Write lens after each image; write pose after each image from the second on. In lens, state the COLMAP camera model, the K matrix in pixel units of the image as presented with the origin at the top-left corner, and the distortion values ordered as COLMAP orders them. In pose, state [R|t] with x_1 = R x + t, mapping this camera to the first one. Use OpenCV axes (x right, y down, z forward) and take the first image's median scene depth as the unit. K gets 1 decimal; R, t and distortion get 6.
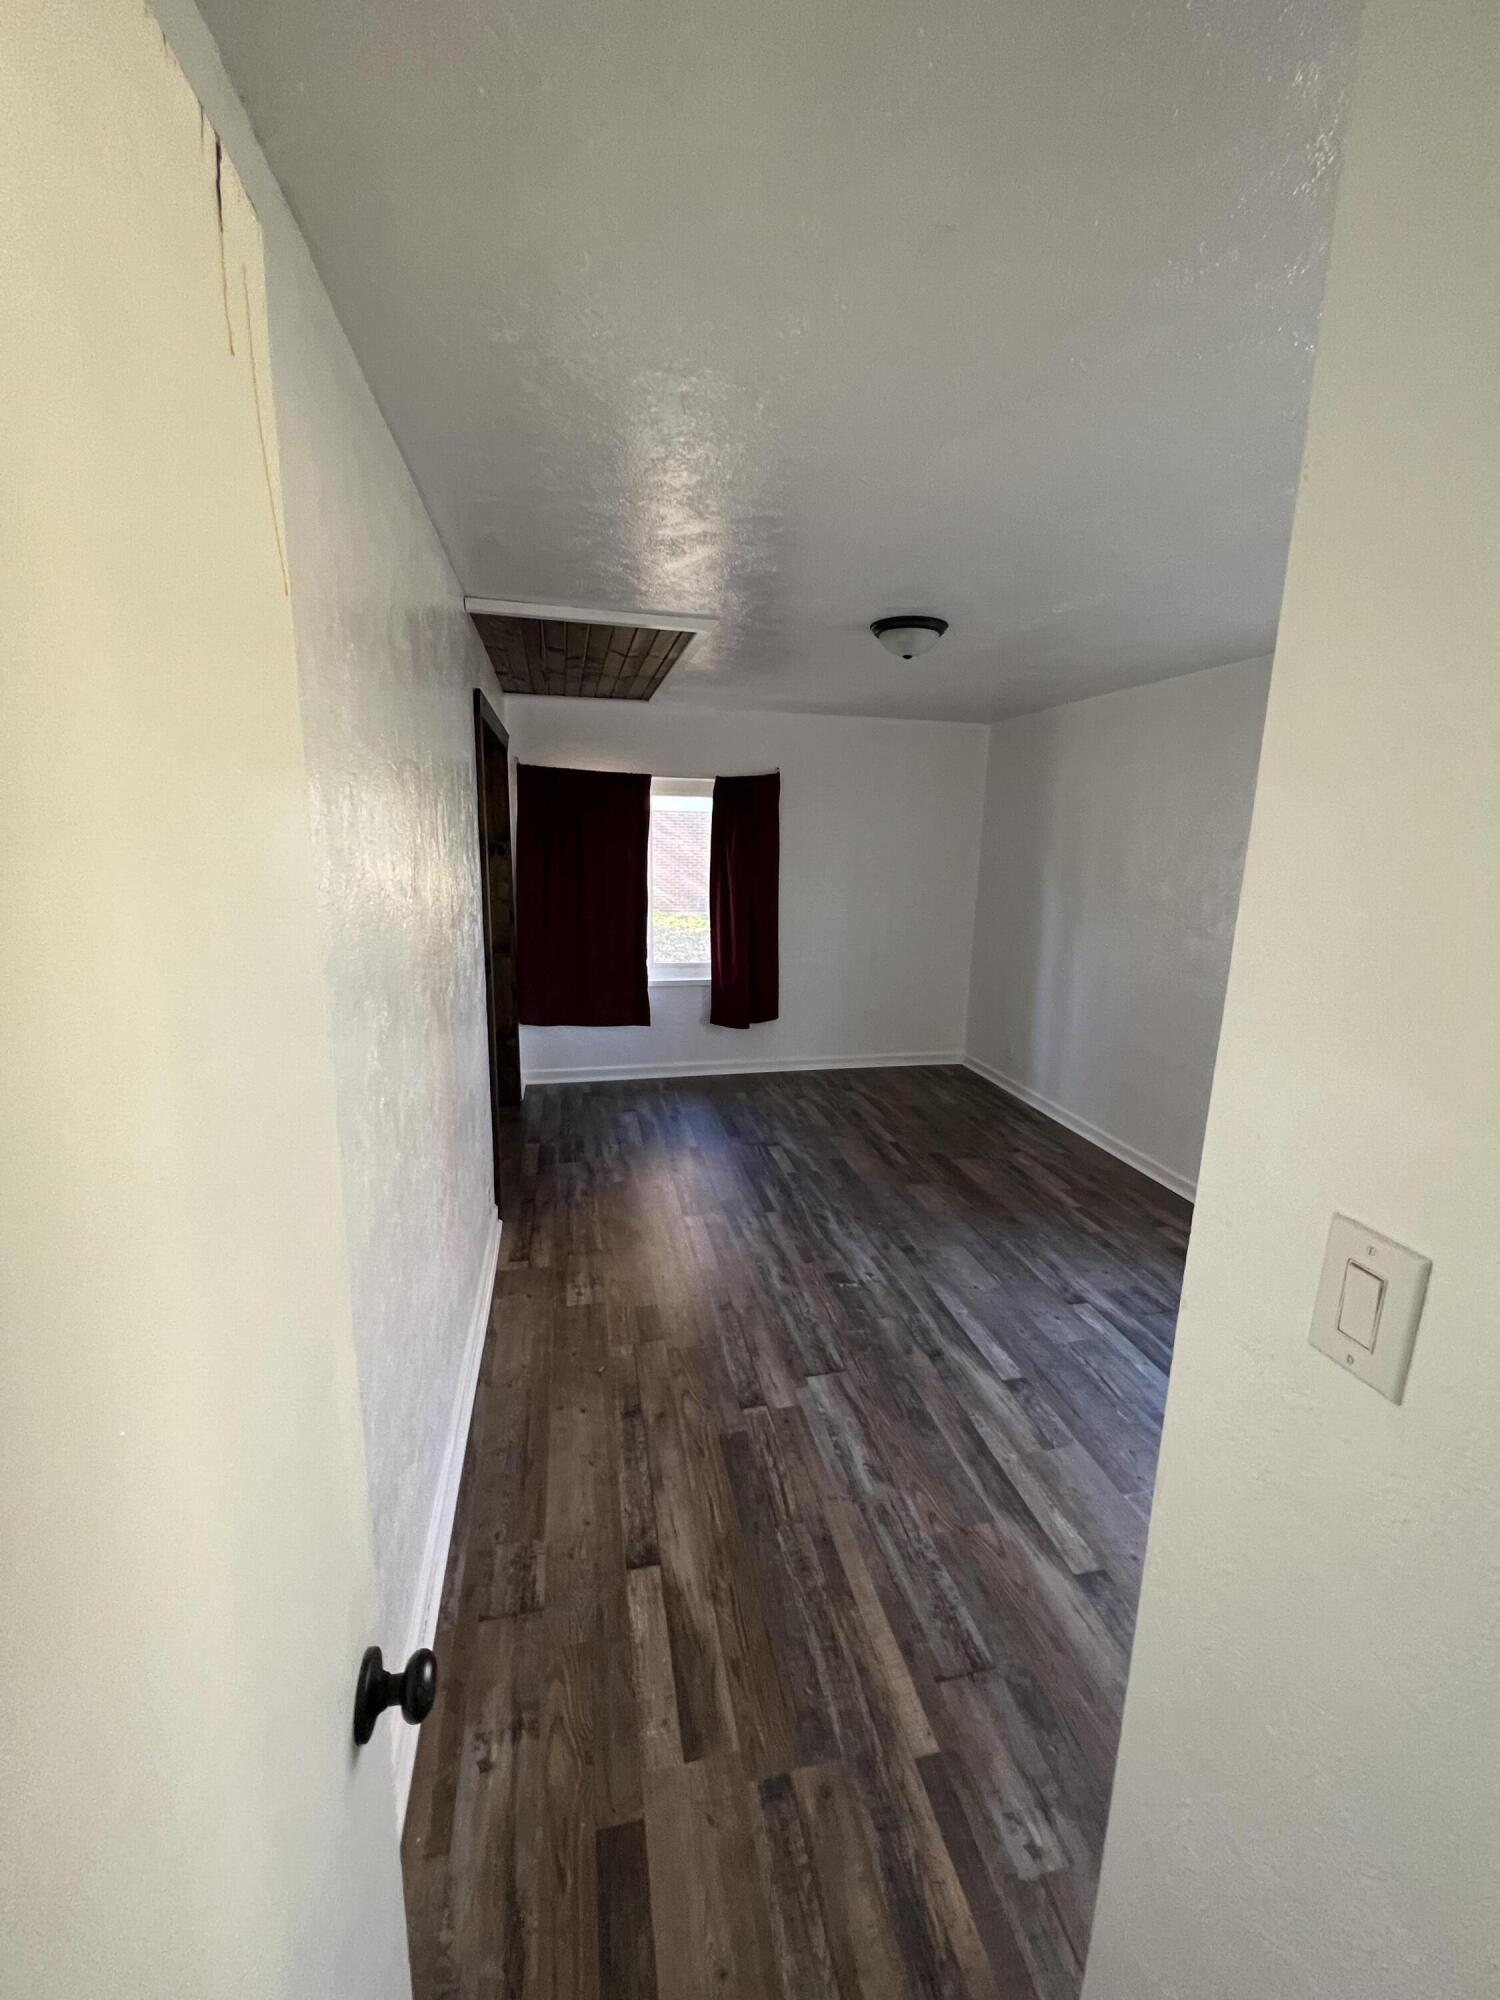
lens RADIAL K [[799.0, 0, 753.8], [0, 799.0, 995.8], [0, 0, 1]] dist [-0.002918, 0.000340]
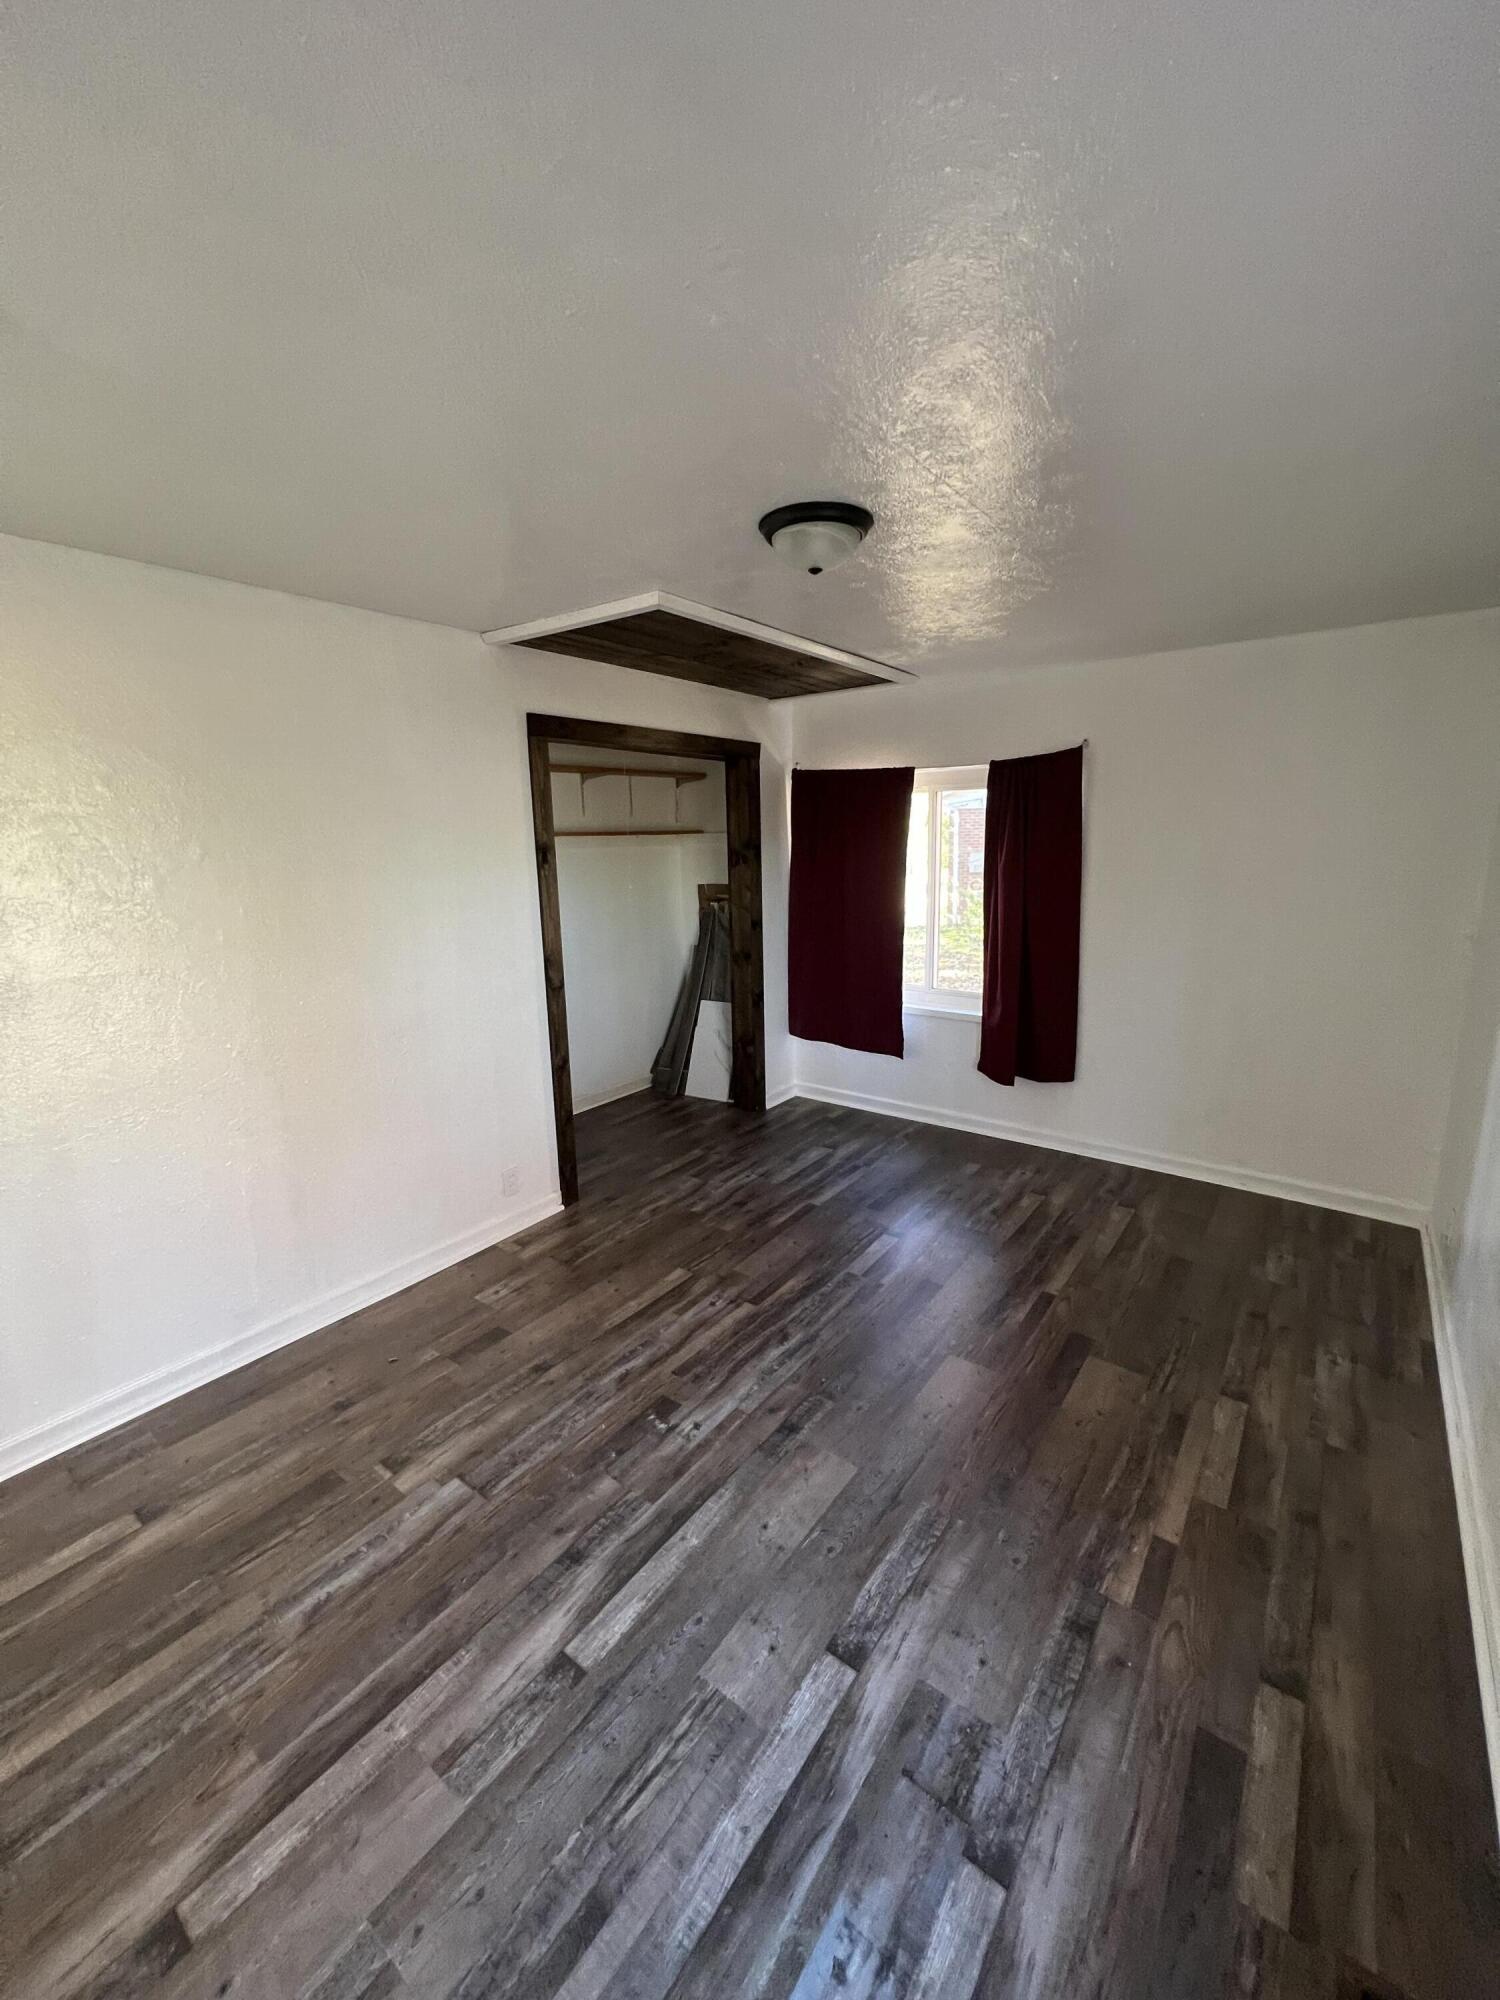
lens RADIAL K [[802.1, 0, 751.4], [0, 802.1, 984.5], [0, 0, 1]] dist [-0.001244, 0.000612]
pose [[0.644215, 0.106357, -0.757413, 0.643340], [-0.118776, 0.992182, 0.038299, -0.087251], [0.755565, 0.065290, 0.651811, 0.479449]]
